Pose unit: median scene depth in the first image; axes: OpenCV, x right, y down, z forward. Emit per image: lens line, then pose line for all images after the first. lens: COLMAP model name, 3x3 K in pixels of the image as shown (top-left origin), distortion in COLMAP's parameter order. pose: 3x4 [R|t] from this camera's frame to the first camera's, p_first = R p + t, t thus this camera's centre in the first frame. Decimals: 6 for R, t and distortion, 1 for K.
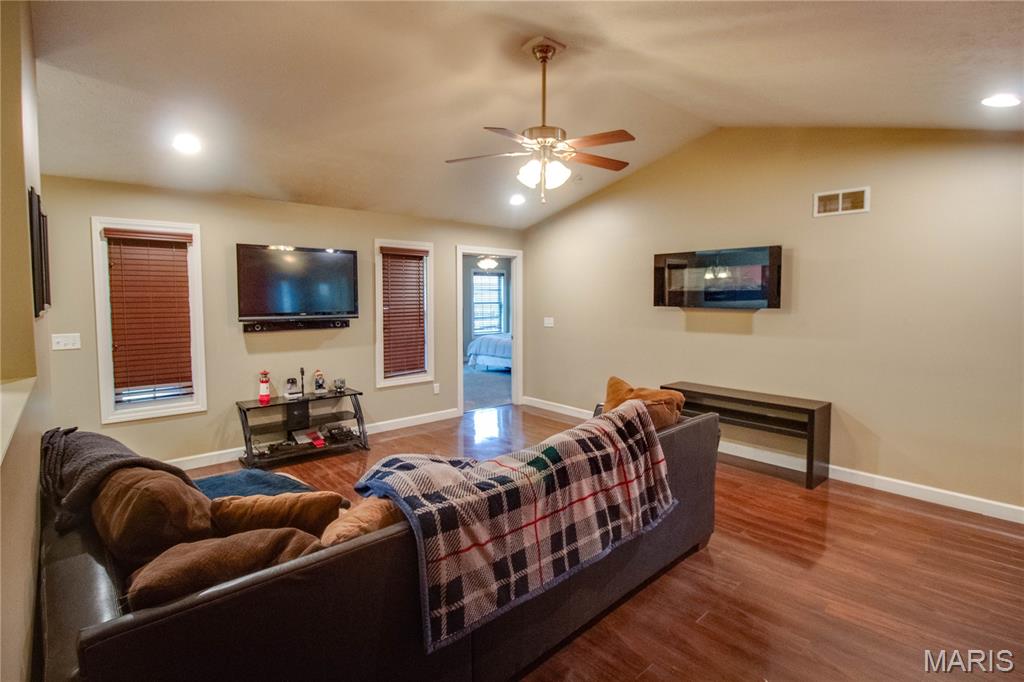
lens RADIAL K [[493.8, 0, 528.3], [0, 493.8, 326.8], [0, 0, 1]] dist [-0.011712, -0.000718]
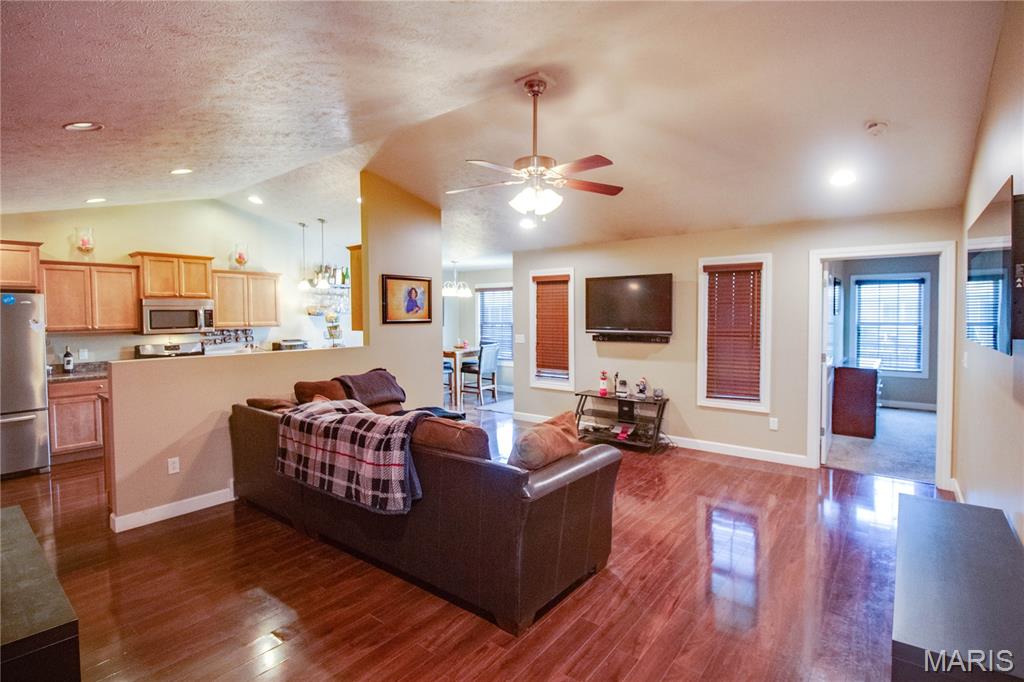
lens RADIAL K [[480.2, 0, 529.3], [0, 480.2, 327.9], [0, 0, 1]] dist [-0.023028, -0.001467]
pose [[0.179693, 0.029552, -0.983279, 0.714873], [-0.055979, 0.998236, 0.019771, -0.041801], [0.982129, 0.051490, 0.181031, 0.574548]]
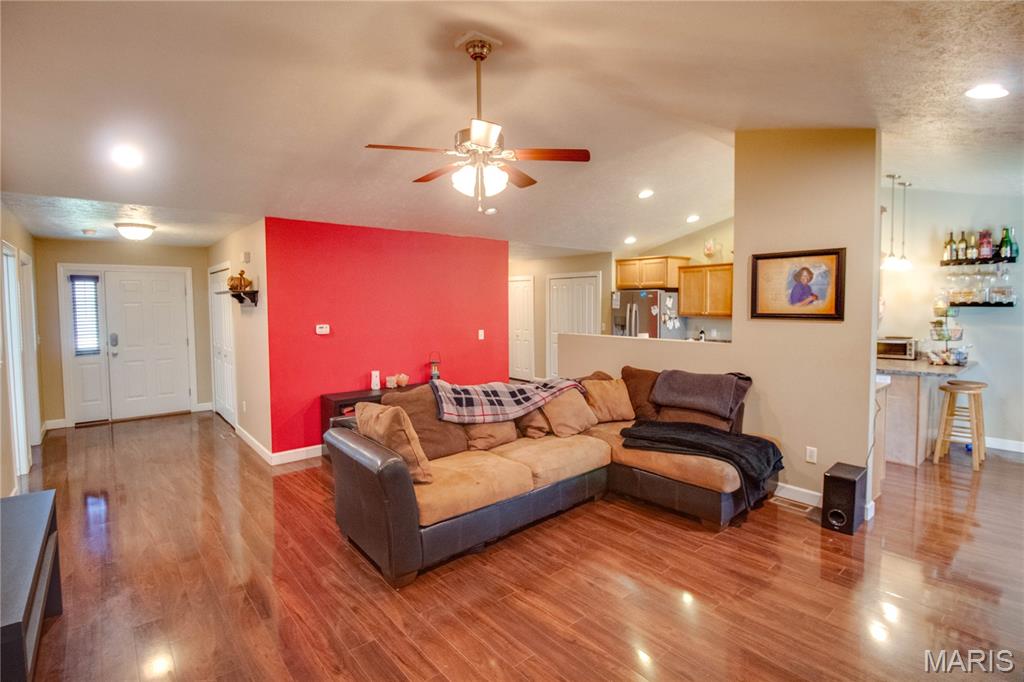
lens RADIAL K [[493.8, 0, 528.3], [0, 493.8, 326.8], [0, 0, 1]] dist [-0.011712, -0.000718]
pose [[-0.999809, 0.005008, 0.018878, -0.049230], [0.007034, 0.994036, 0.108828, -0.095455], [-0.018220, 0.108940, -0.993881, 1.349990]]
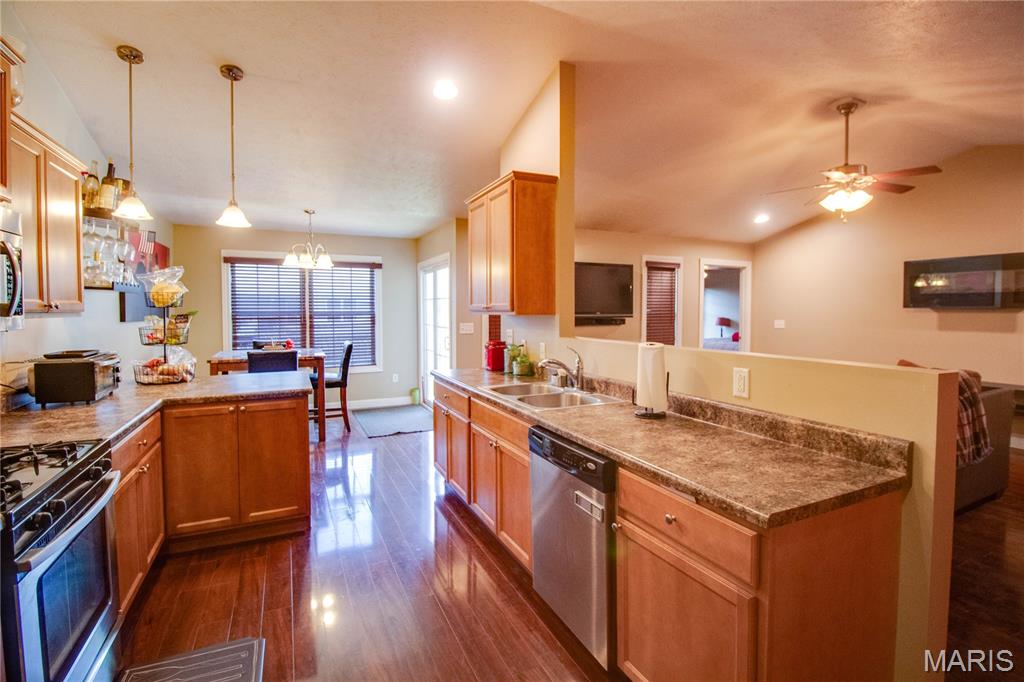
lens RADIAL K [[480.2, 0, 529.3], [0, 480.2, 327.9], [0, 0, 1]] dist [-0.023028, -0.001467]
pose [[0.959559, 0.010987, -0.281294, -0.288029], [-0.017437, 0.999639, -0.020438, 0.044510], [0.280968, 0.024516, 0.959404, -0.292646]]
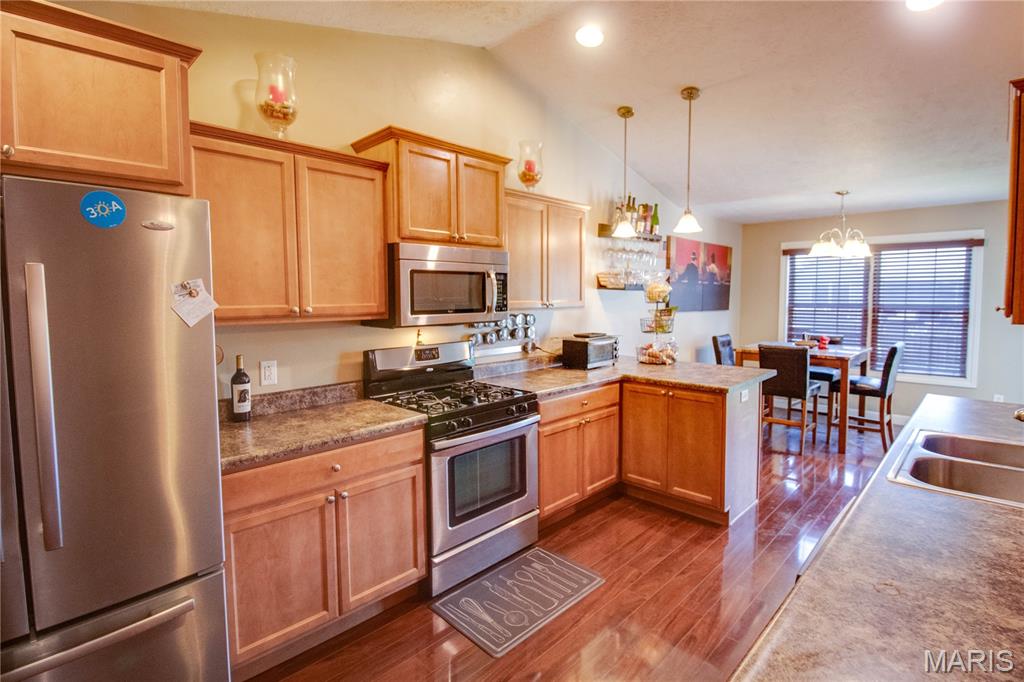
lens RADIAL K [[493.8, 0, 528.3], [0, 493.8, 326.8], [0, 0, 1]] dist [-0.011712, -0.000718]
pose [[0.058592, 0.063505, -0.996260, -0.110255], [-0.059963, 0.996397, 0.059987, 0.013371], [0.996480, 0.056224, 0.062189, -0.069092]]
